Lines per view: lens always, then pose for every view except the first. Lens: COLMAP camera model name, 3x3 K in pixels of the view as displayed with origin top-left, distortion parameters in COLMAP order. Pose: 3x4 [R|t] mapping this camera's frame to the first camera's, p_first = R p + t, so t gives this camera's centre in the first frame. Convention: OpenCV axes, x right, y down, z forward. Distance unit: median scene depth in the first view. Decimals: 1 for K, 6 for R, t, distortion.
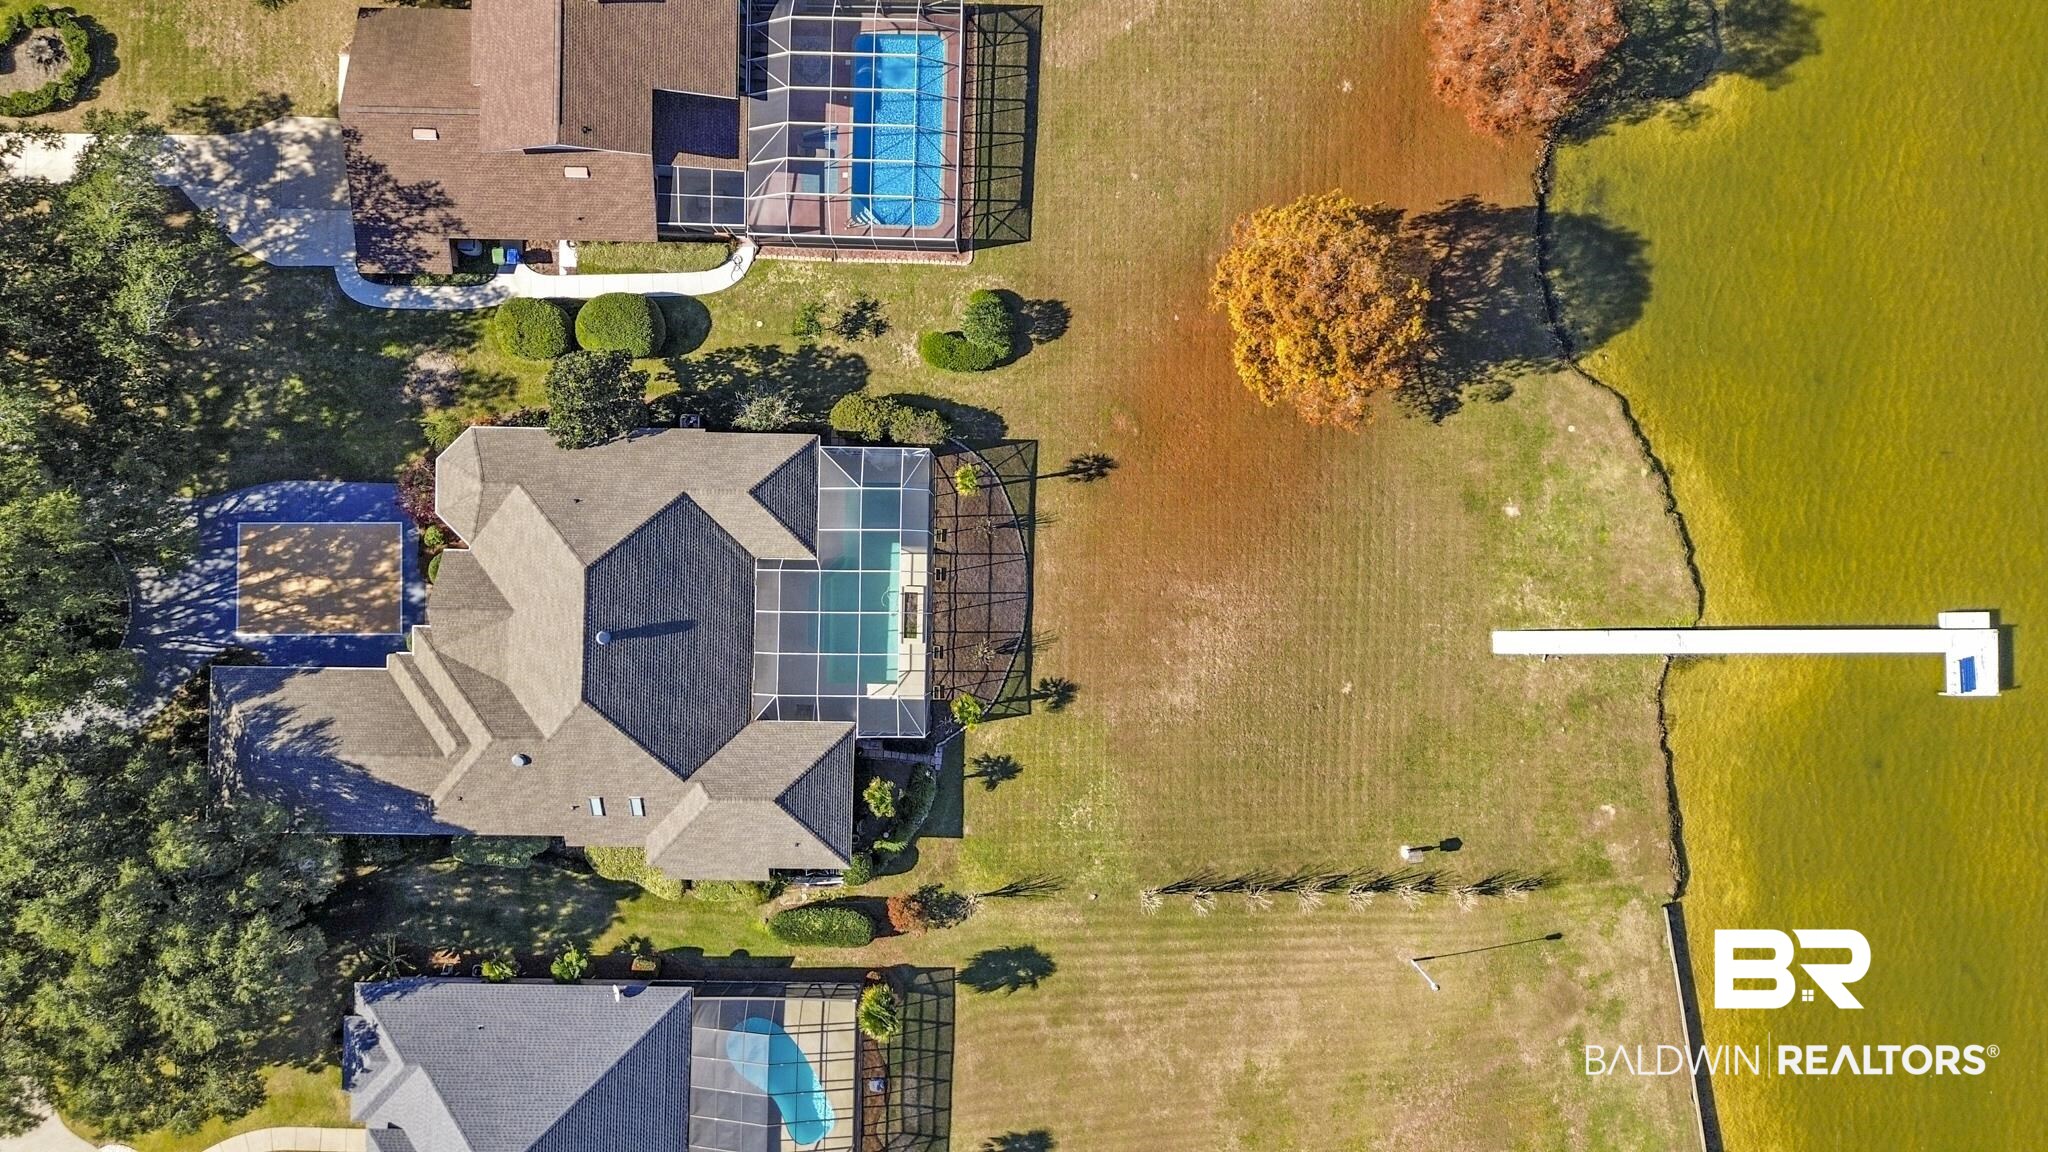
lens RADIAL K [[1446.2, 0, 1024.0], [0, 1446.2, 576.0], [0, 0, 1]] dist [0.052520, -0.047831]
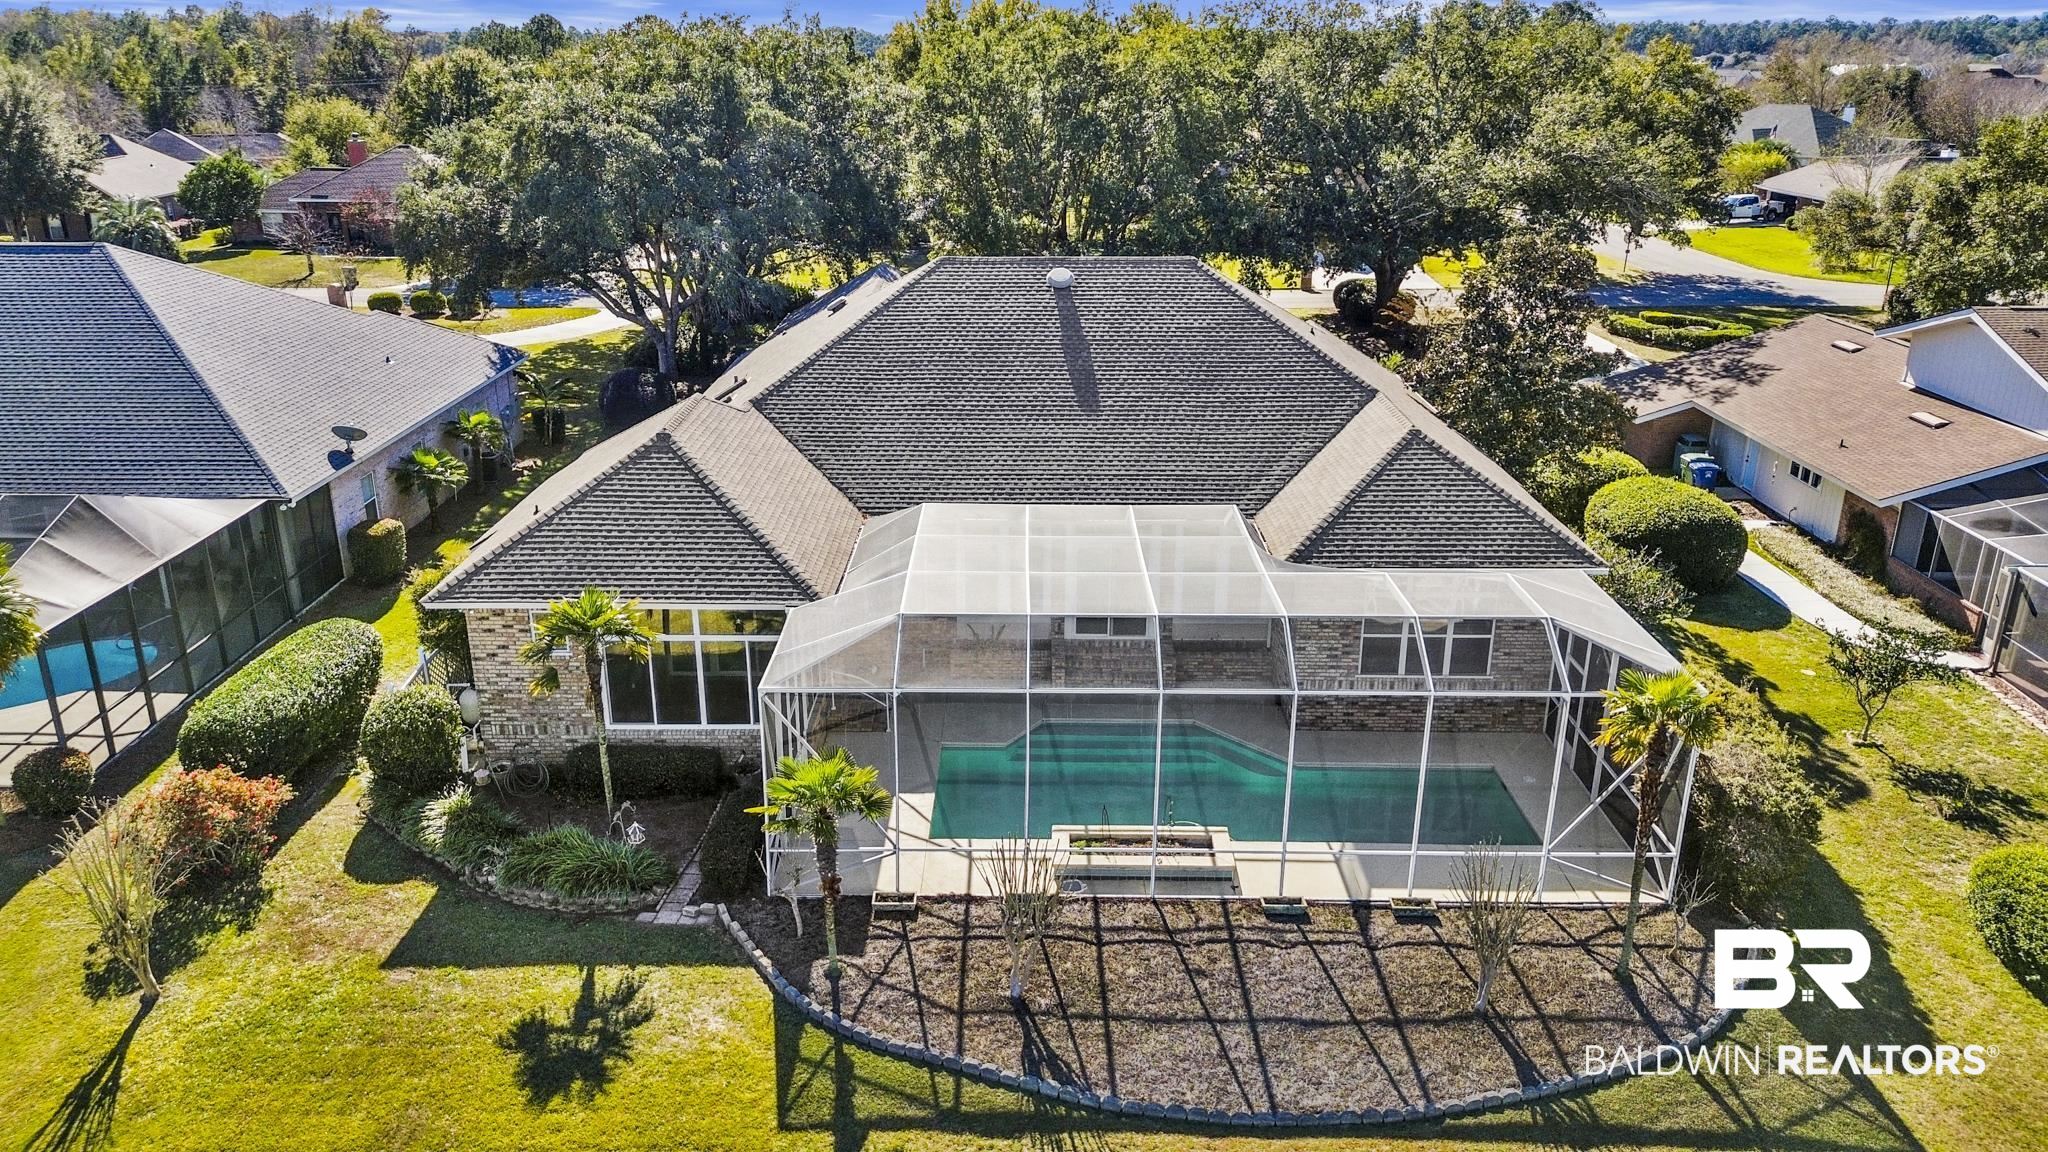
lens RADIAL K [[1446.2, 0, 1024.0], [0, 1446.2, 576.0], [0, 0, 1]] dist [0.052520, -0.047831]
pose [[0.014677, 0.359749, -0.932934, 0.198806], [-0.999449, 0.033064, -0.002973, 0.051682], [0.029777, 0.932463, 0.360036, 0.824003]]
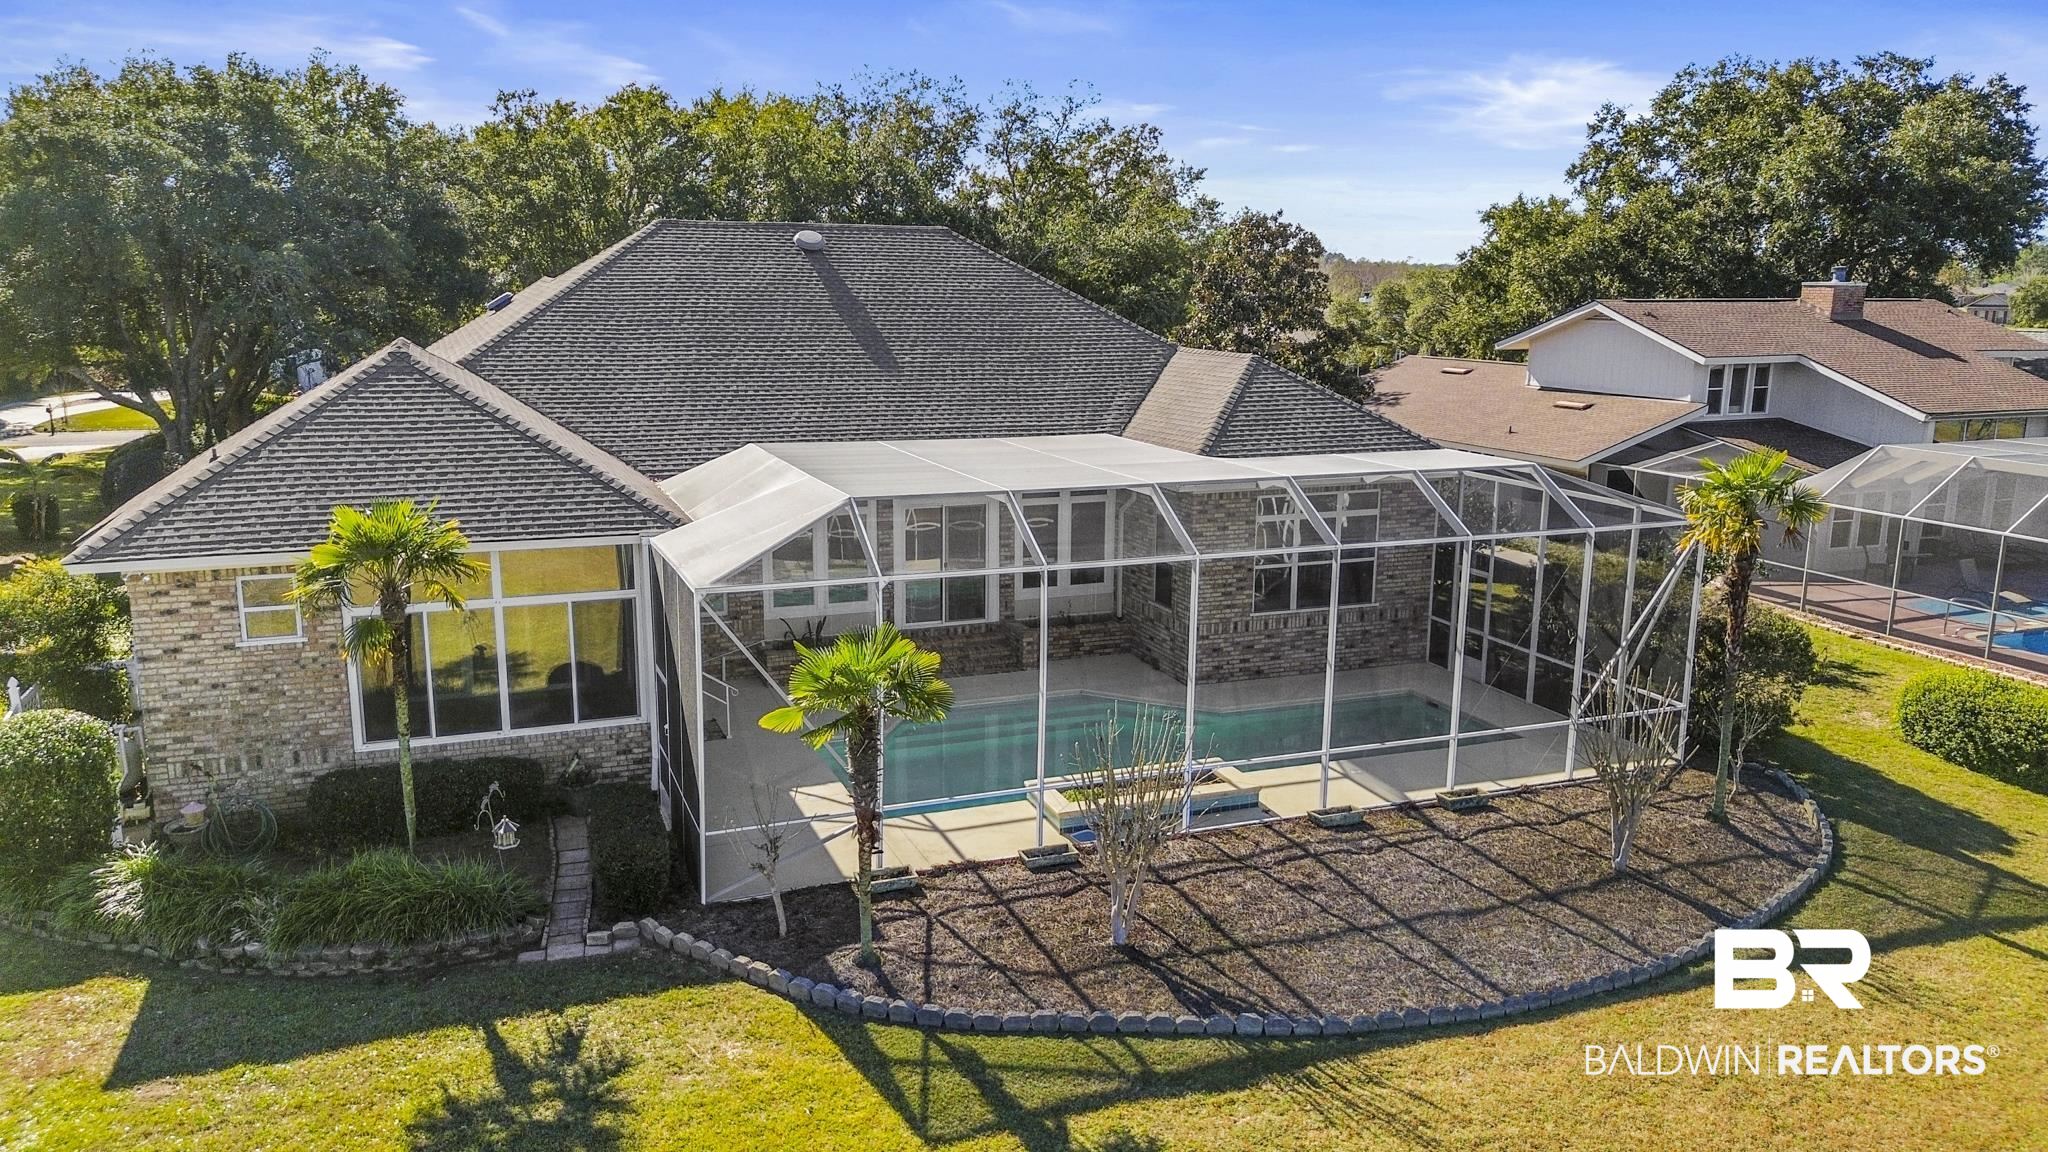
lens RADIAL K [[1446.2, 0, 1024.0], [0, 1446.2, 576.0], [0, 0, 1]] dist [0.052520, -0.047831]
pose [[0.384685, 0.207202, -0.899492, 0.138727], [-0.922934, 0.101643, -0.371296, 0.138125], [0.014493, 0.973004, 0.230334, 0.899377]]
